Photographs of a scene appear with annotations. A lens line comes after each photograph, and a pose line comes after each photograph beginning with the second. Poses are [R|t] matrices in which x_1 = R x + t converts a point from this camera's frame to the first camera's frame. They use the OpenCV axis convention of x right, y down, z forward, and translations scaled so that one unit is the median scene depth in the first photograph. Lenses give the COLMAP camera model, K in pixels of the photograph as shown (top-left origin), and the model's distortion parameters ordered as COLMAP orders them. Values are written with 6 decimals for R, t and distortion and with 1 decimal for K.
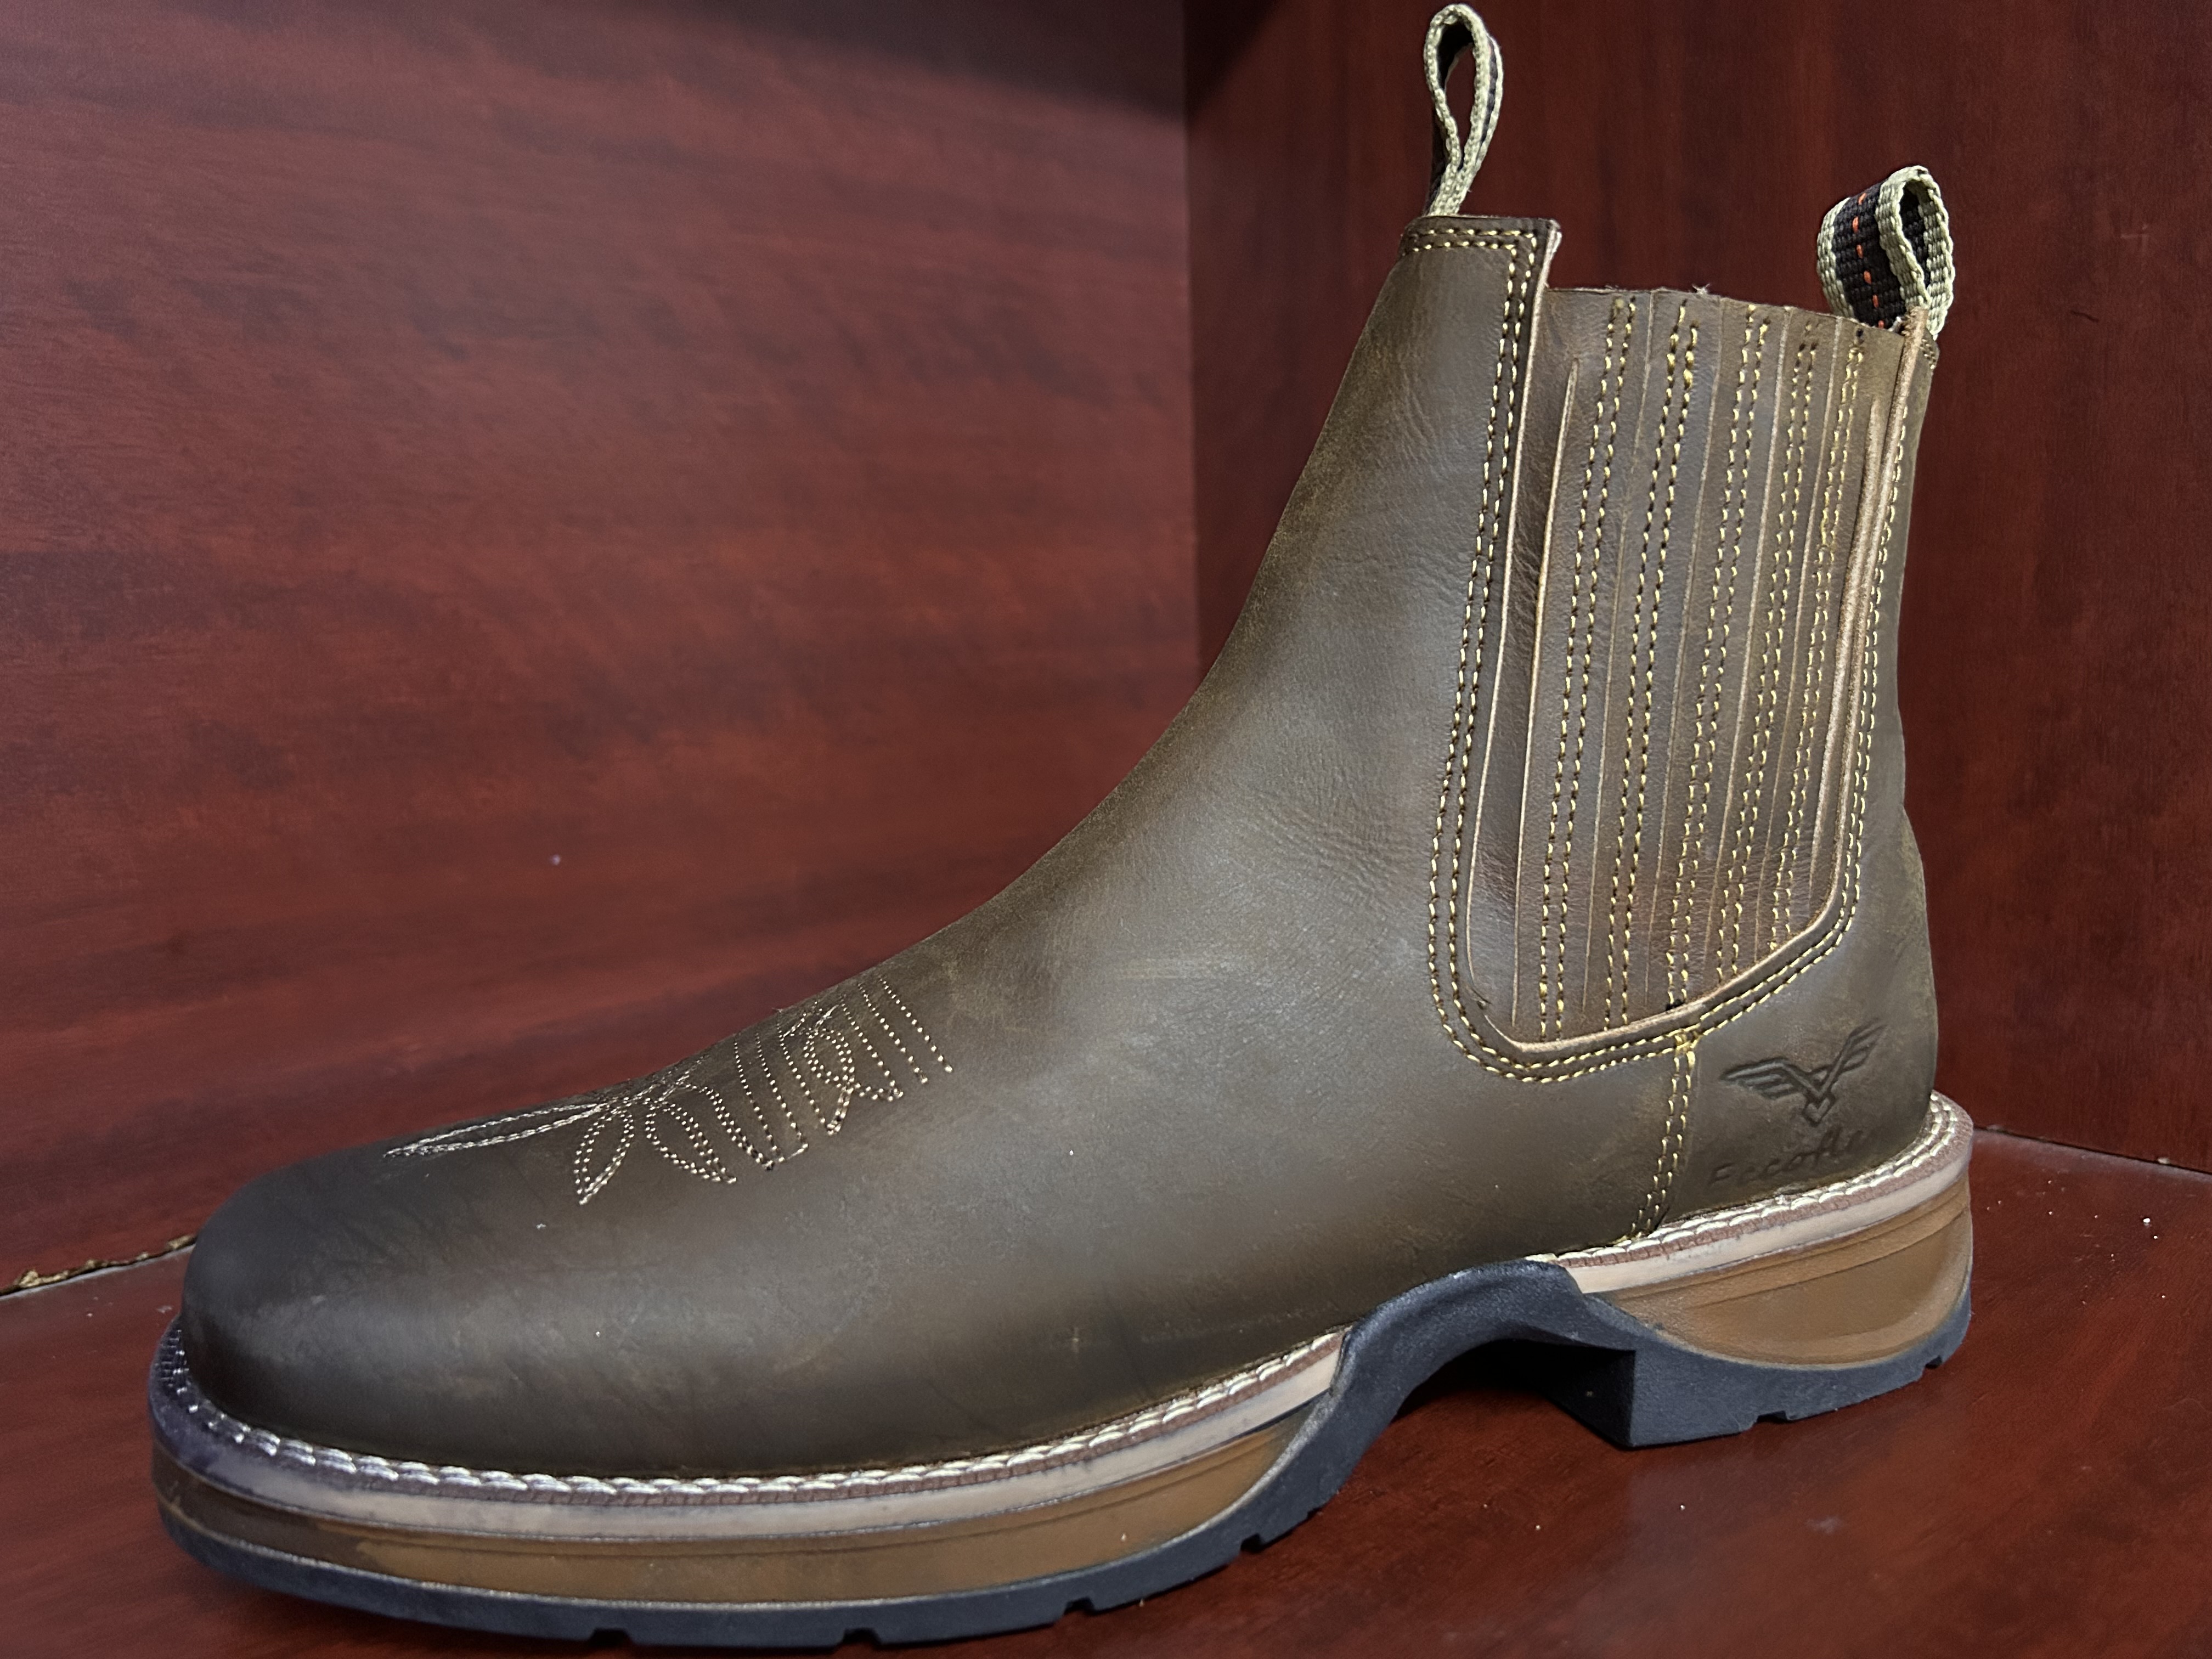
lens RADIAL K [[1747.6, 0, 1111.3], [0, 1747.6, 833.7], [0, 0, 1]] dist [0.024987, -0.057655]
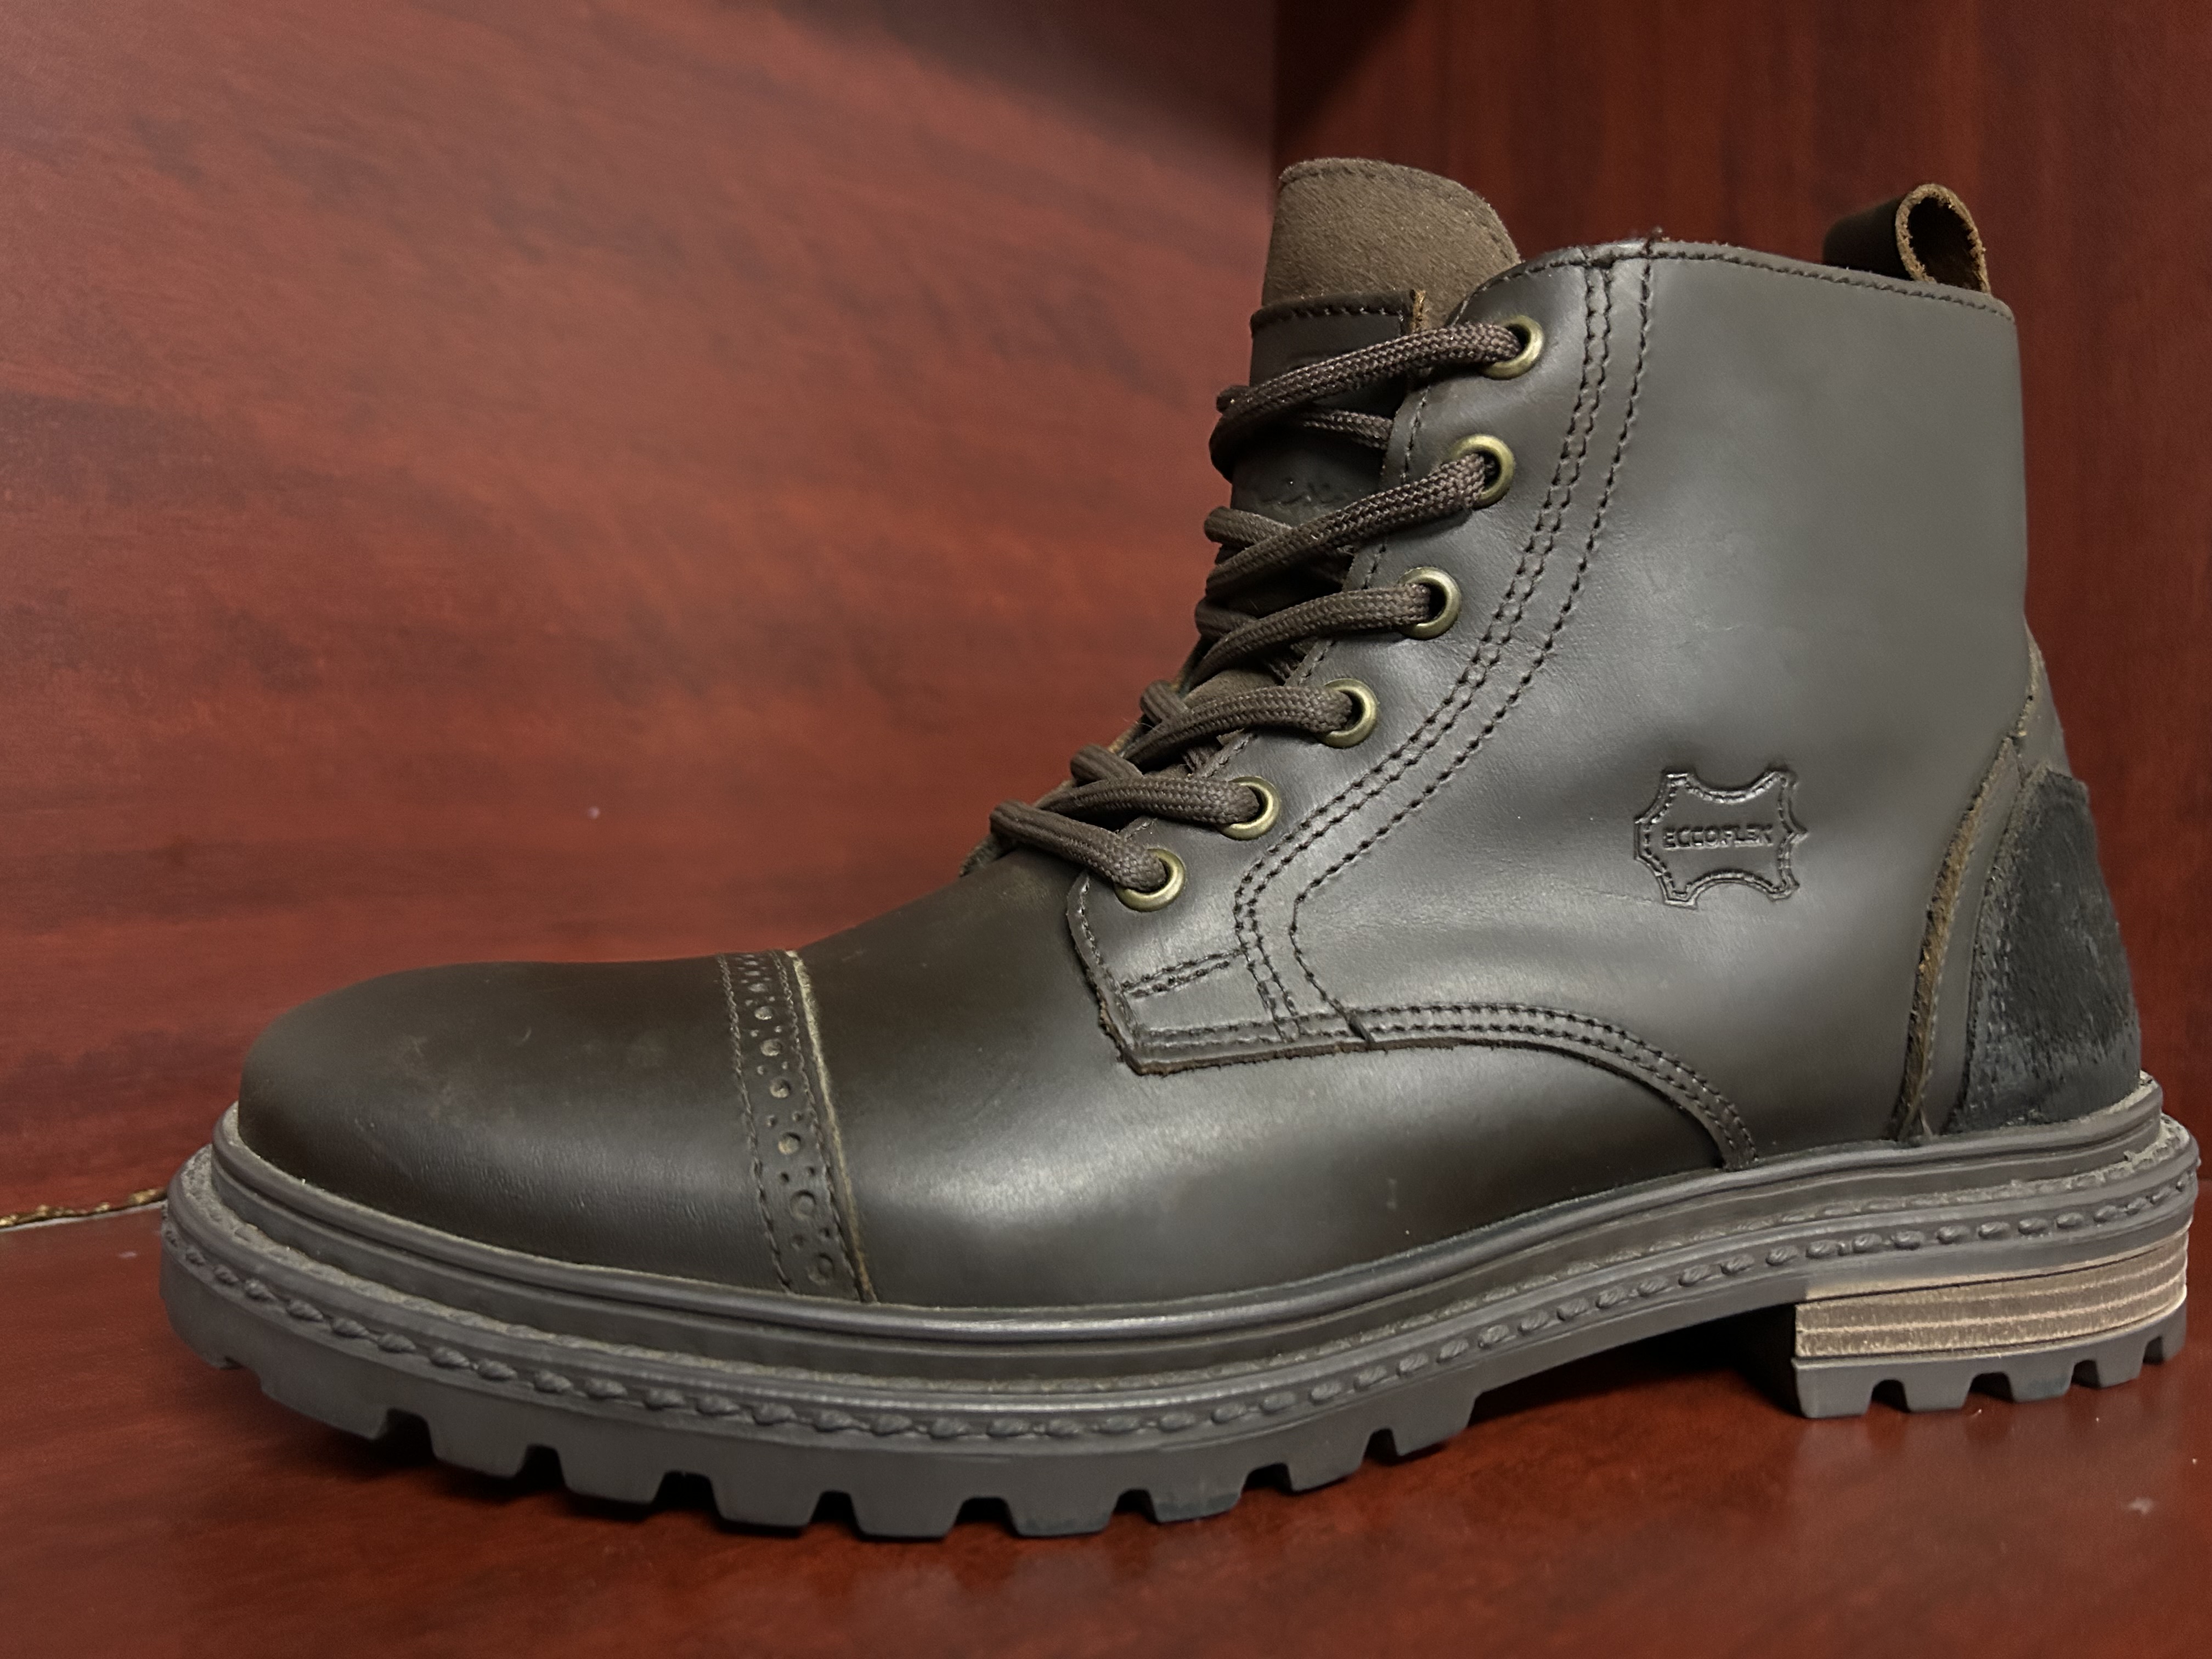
lens RADIAL K [[1747.6, 0, 1095.8], [0, 1747.6, 838.0], [0, 0, 1]] dist [0.024987, -0.057655]
pose [[0.998665, 0.046422, 0.022639, -0.086120], [-0.043923, 0.993960, -0.100568, 0.122891], [-0.027171, 0.099439, 0.994673, 0.099030]]
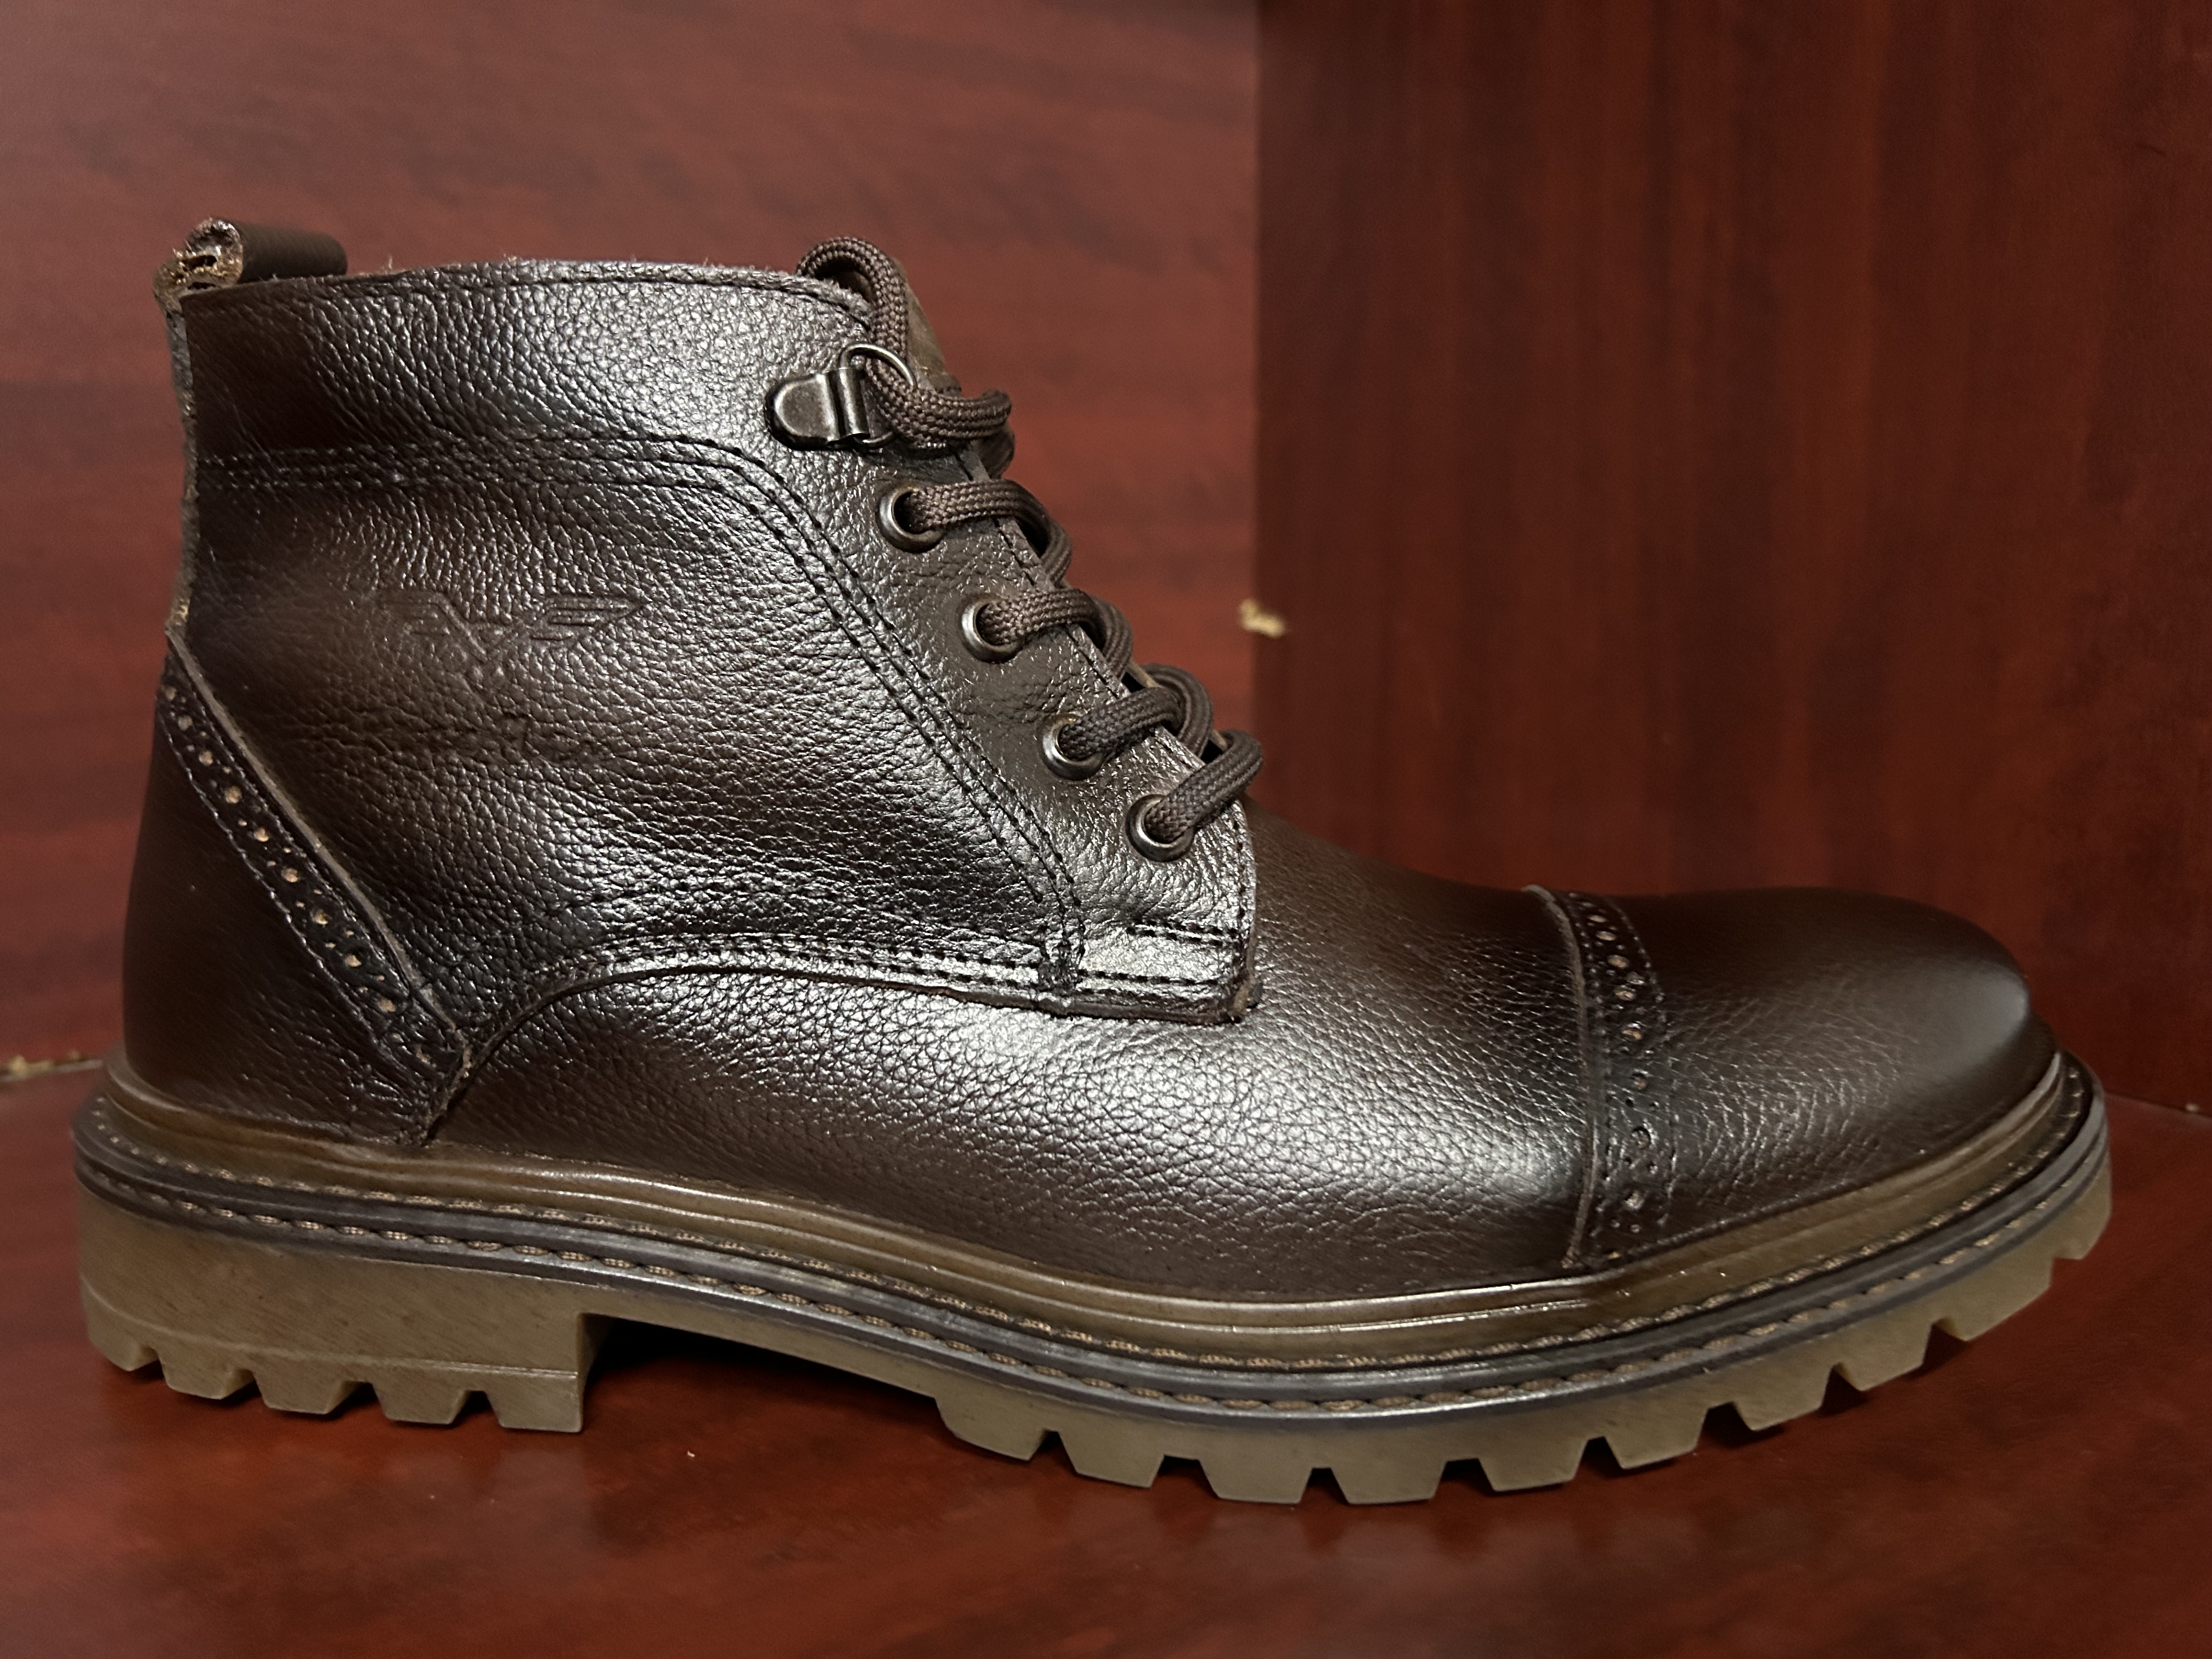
lens RADIAL K [[1747.6, 0, 1115.1], [0, 1747.6, 827.9], [0, 0, 1]] dist [0.024987, -0.057655]
pose [[0.987803, 0.051776, -0.146851, 0.186481], [-0.046947, 0.998242, 0.036166, 0.038595], [0.148466, -0.028831, 0.988497, 0.043648]]
